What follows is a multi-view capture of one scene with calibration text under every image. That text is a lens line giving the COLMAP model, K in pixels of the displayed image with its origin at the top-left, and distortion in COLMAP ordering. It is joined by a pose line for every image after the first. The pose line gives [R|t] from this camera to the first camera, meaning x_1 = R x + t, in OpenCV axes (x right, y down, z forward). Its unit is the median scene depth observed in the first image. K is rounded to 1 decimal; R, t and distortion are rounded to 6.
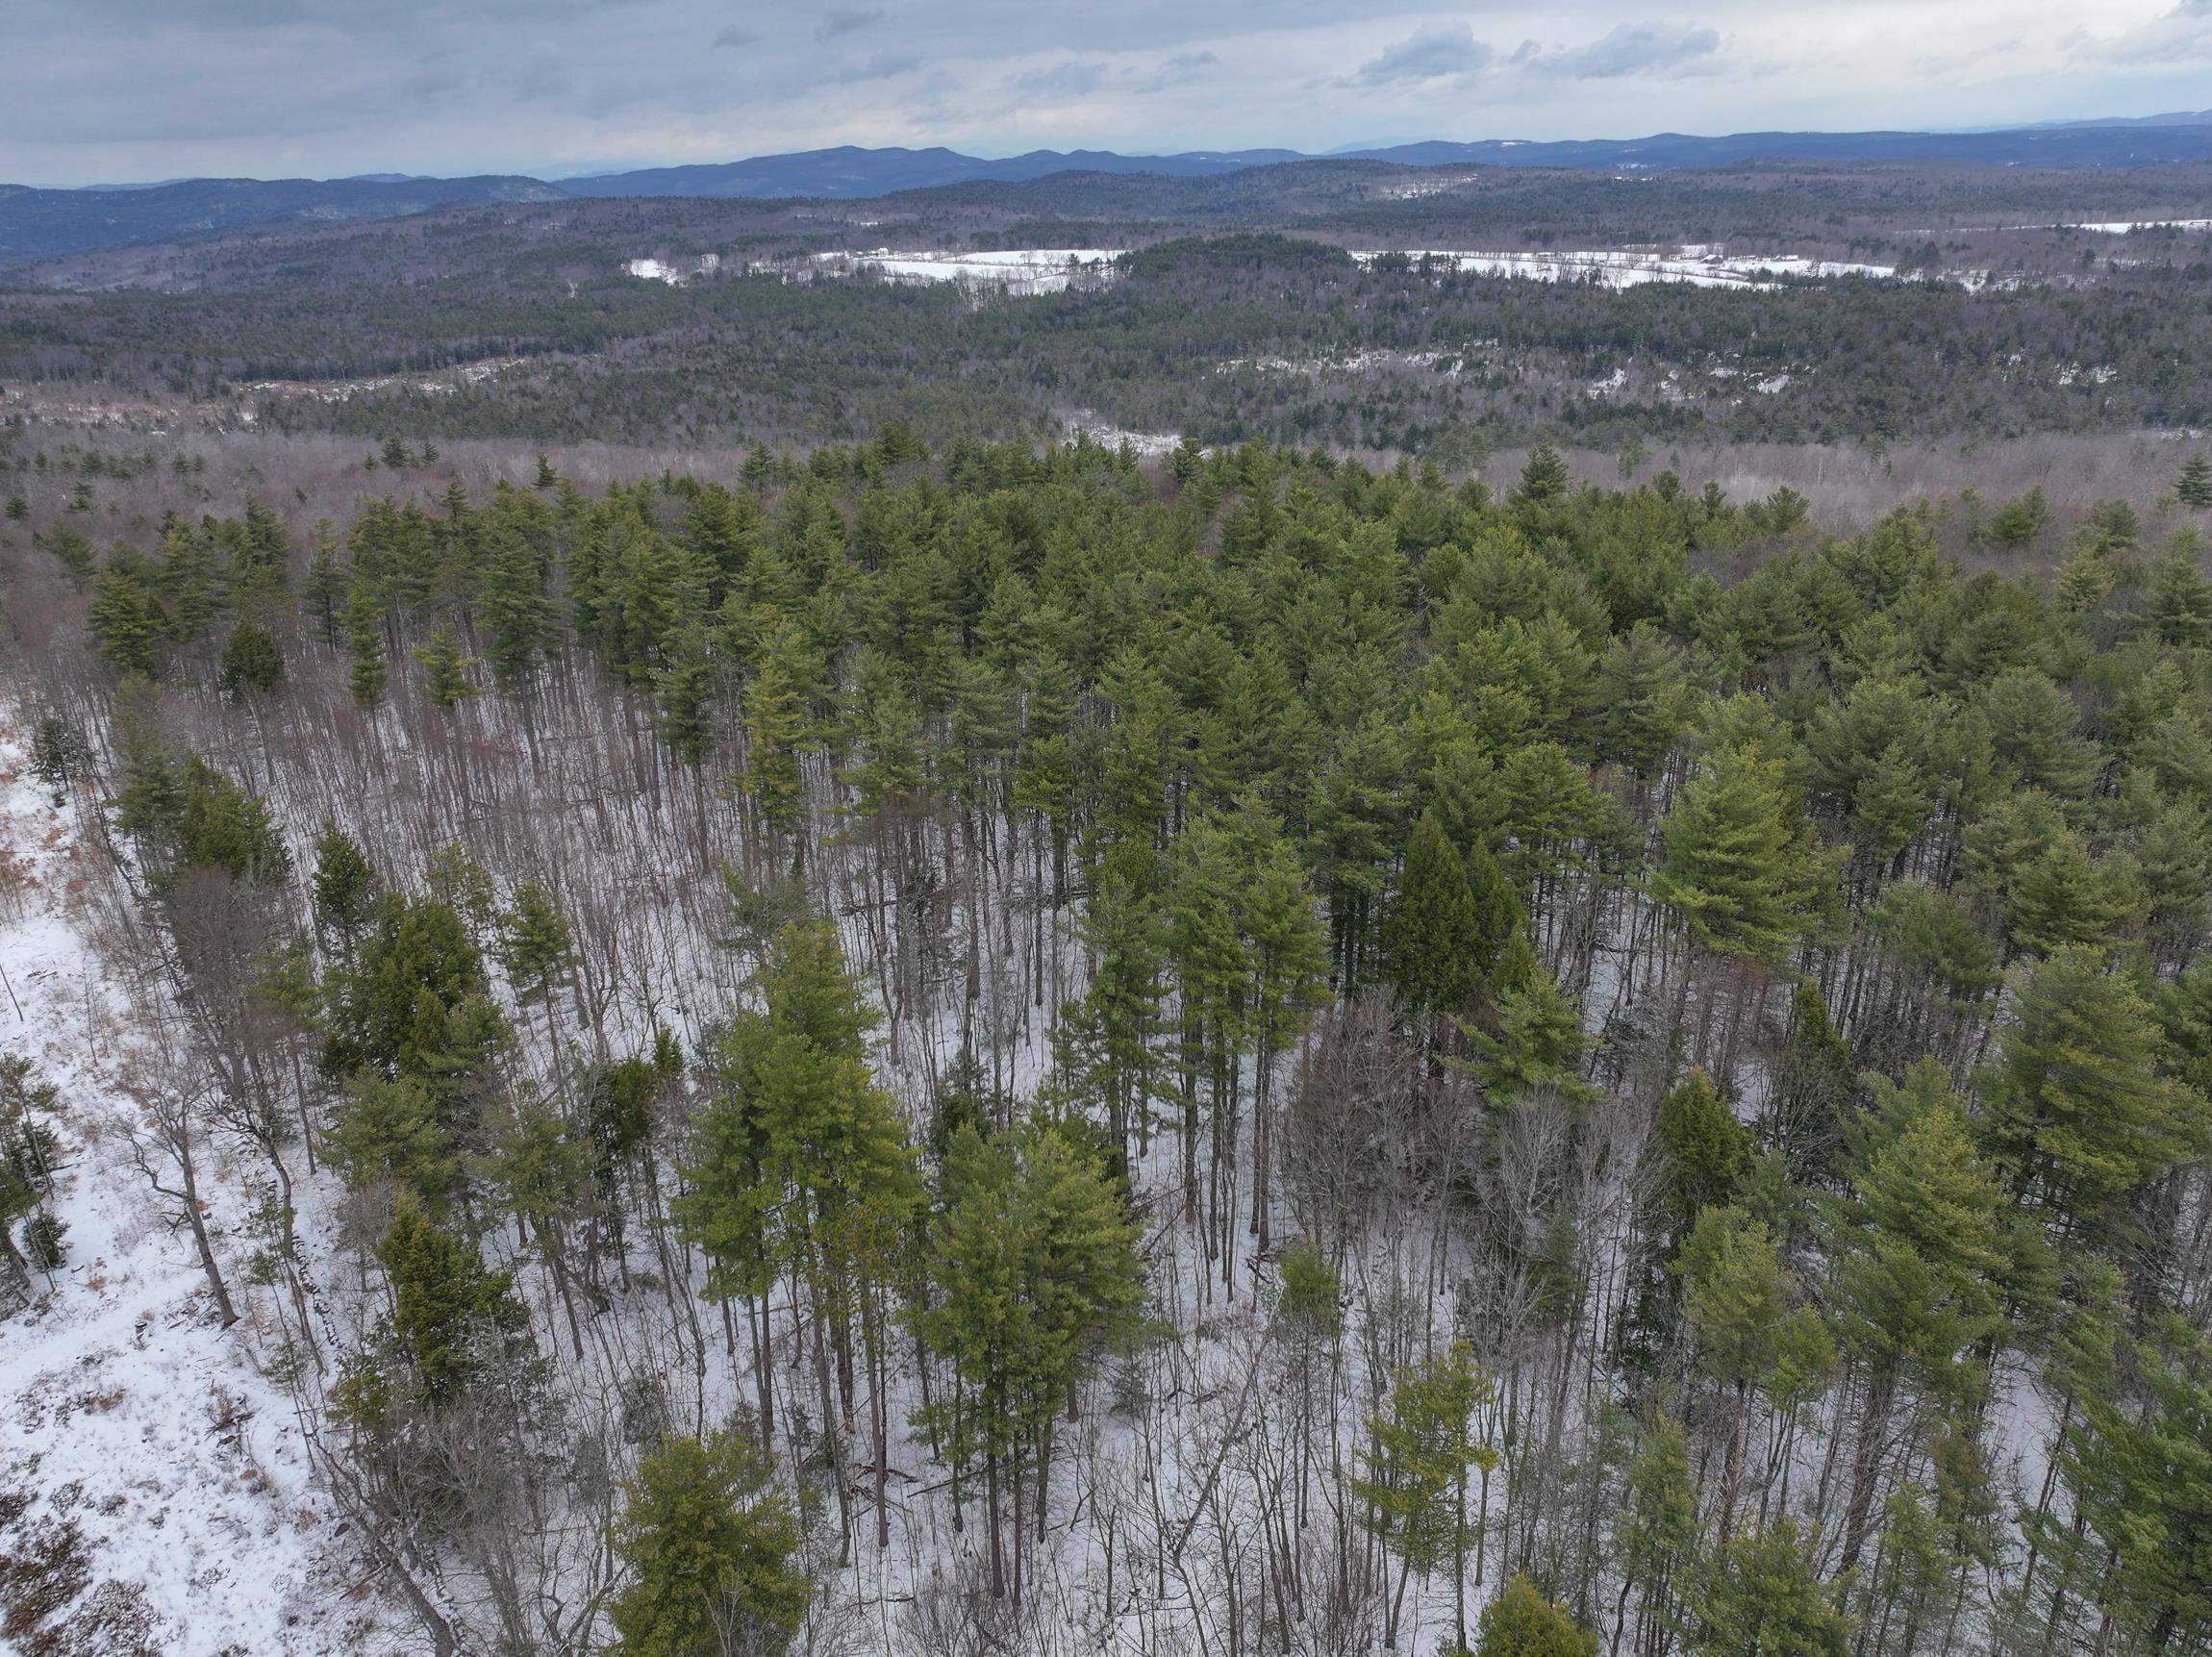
lens RADIAL K [[1632.2, 0, 1109.2], [0, 1632.2, 829.7], [0, 0, 1]] dist [-0.000341, 0.016444]
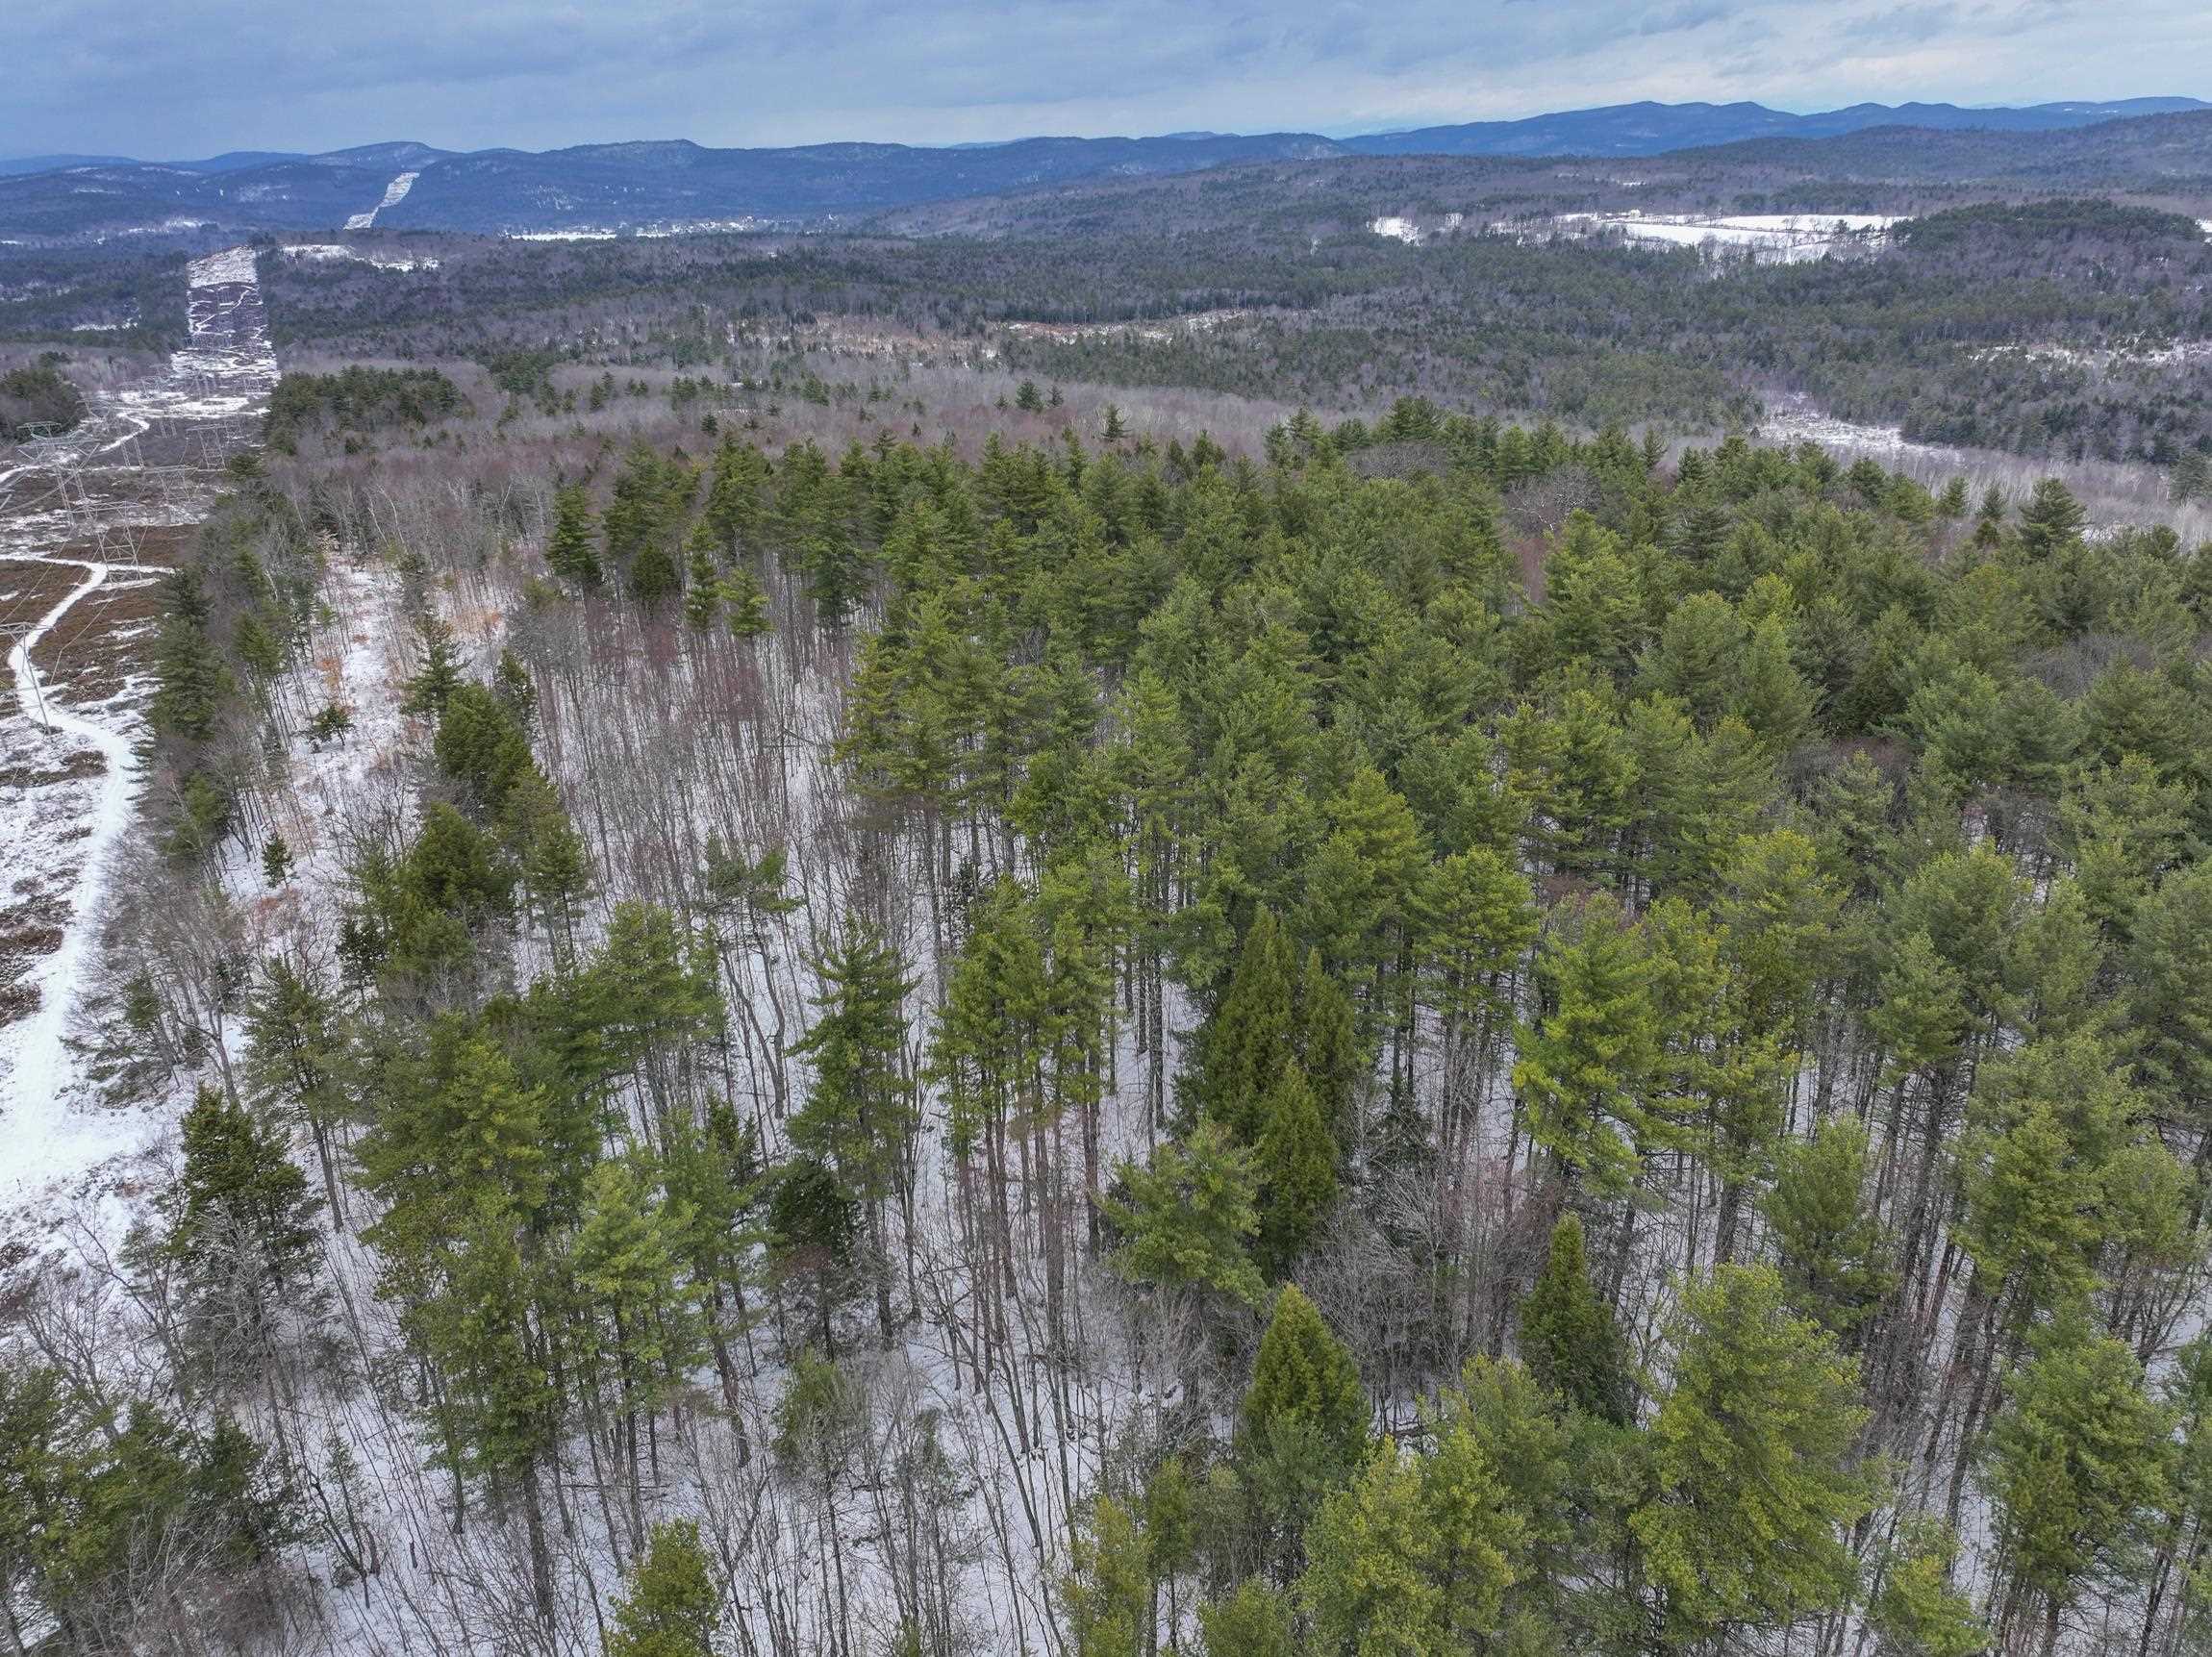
lens RADIAL K [[1632.2, 0, 1109.2], [0, 1632.2, 829.7], [0, 0, 1]] dist [-0.000341, 0.016444]
pose [[0.904064, 0.167381, -0.393258, 0.027781], [-0.158542, 0.985813, 0.055115, -0.005296], [0.396904, 0.012521, 0.917775, 0.011689]]
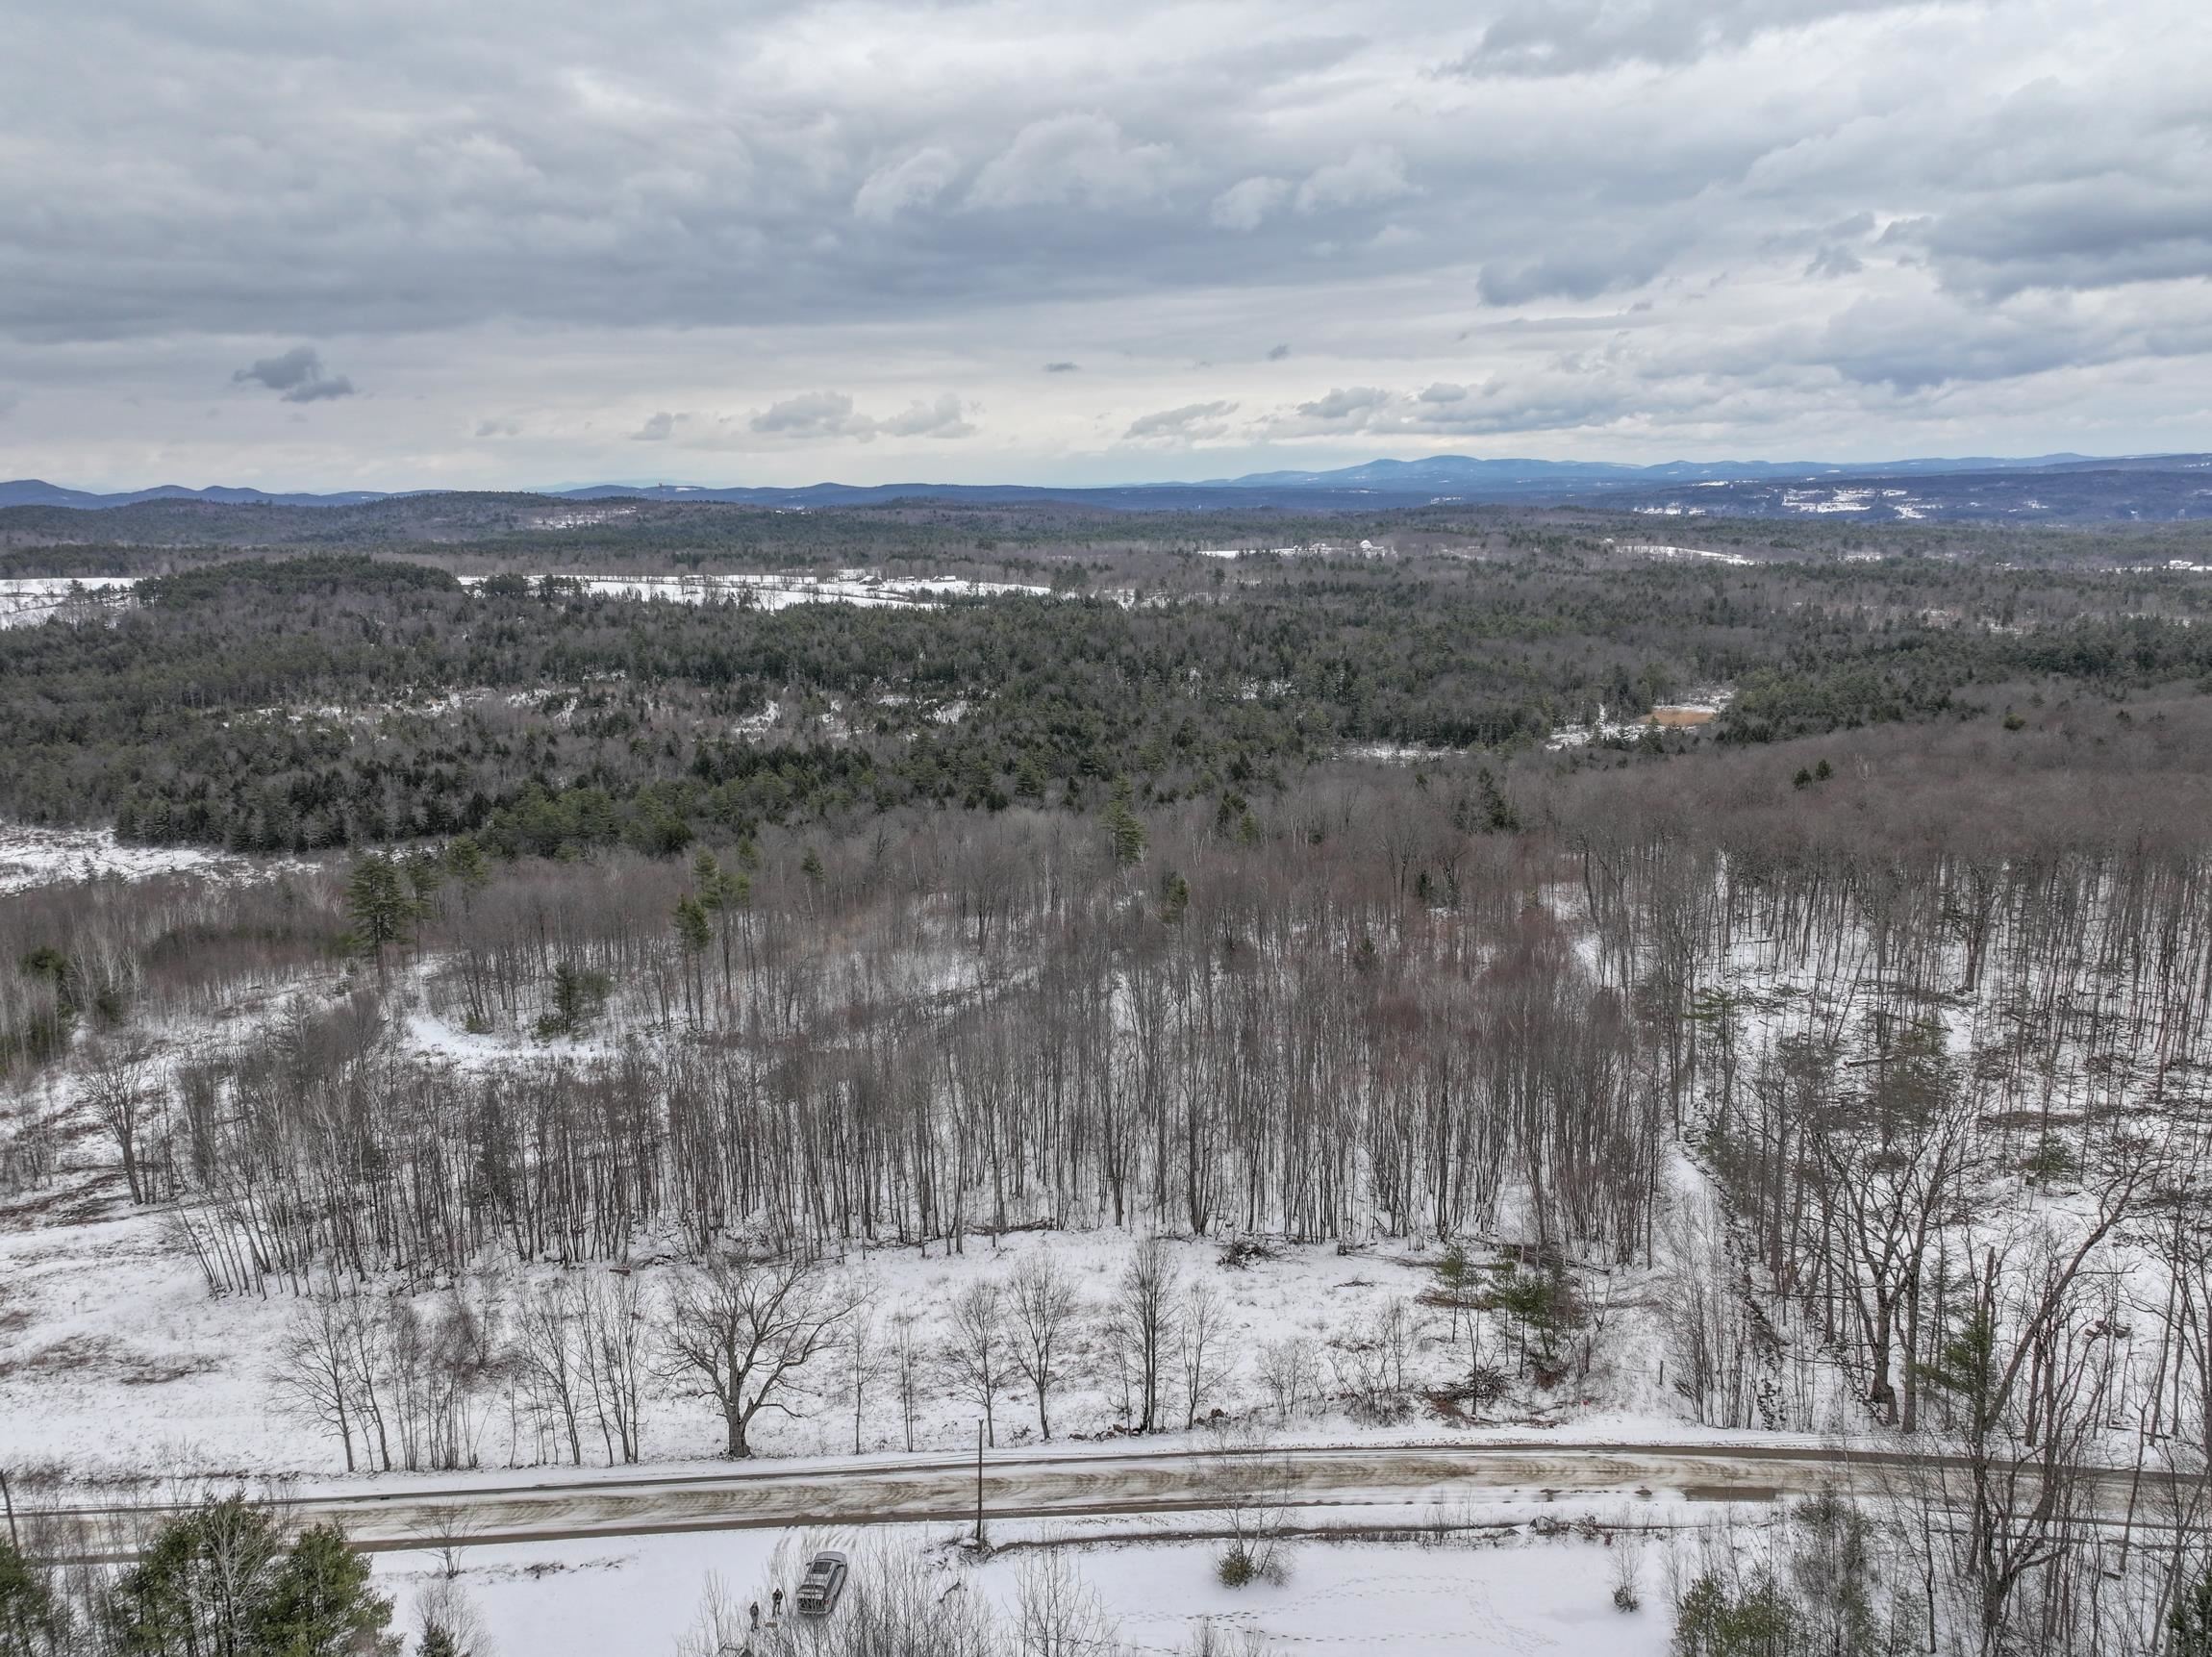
lens RADIAL K [[1600.2, 0, 1106.0], [0, 1600.2, 828.5], [0, 0, 1]] dist [0.002982, 0.014601]
pose [[0.890832, -0.077090, 0.447744, 0.074210], [0.160909, 0.975156, -0.152247, -0.054124], [-0.424883, 0.207673, 0.881105, 0.180055]]
